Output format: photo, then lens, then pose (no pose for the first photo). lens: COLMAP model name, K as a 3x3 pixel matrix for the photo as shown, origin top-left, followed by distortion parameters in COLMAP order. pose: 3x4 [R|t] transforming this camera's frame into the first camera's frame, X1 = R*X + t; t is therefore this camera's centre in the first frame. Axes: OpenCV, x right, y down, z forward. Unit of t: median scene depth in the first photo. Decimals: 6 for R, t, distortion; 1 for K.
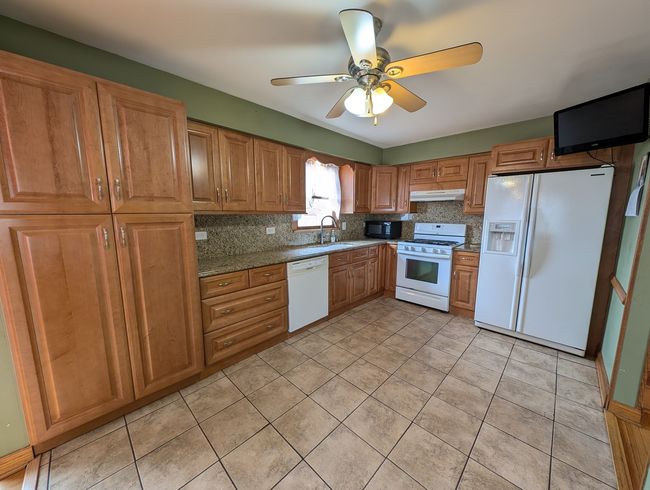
lens RADIAL K [[243.2, 0, 325.0], [0, 243.2, 245.0], [0, 0, 1]] dist [0.006529, -0.000363]
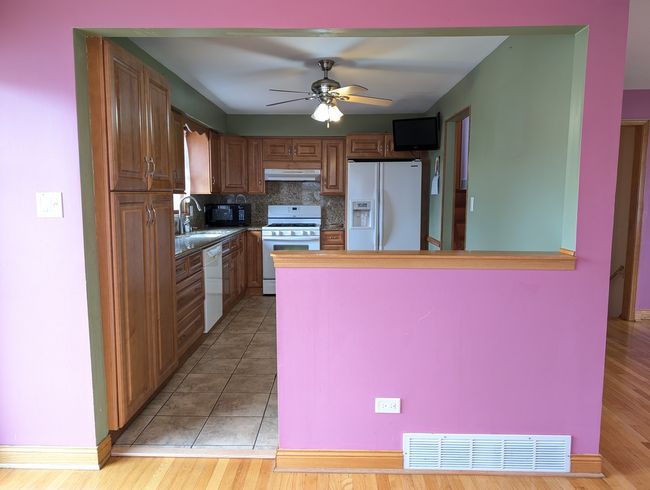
lens RADIAL K [[460.6, 0, 325.0], [0, 460.6, 245.0], [0, 0, 1]] dist [0.005364, 0.001510]
pose [[0.727553, -0.074766, 0.681965, -0.947660], [0.094964, 0.995450, 0.007823, 0.084218], [-0.679447, 0.059071, 0.731343, -0.490739]]
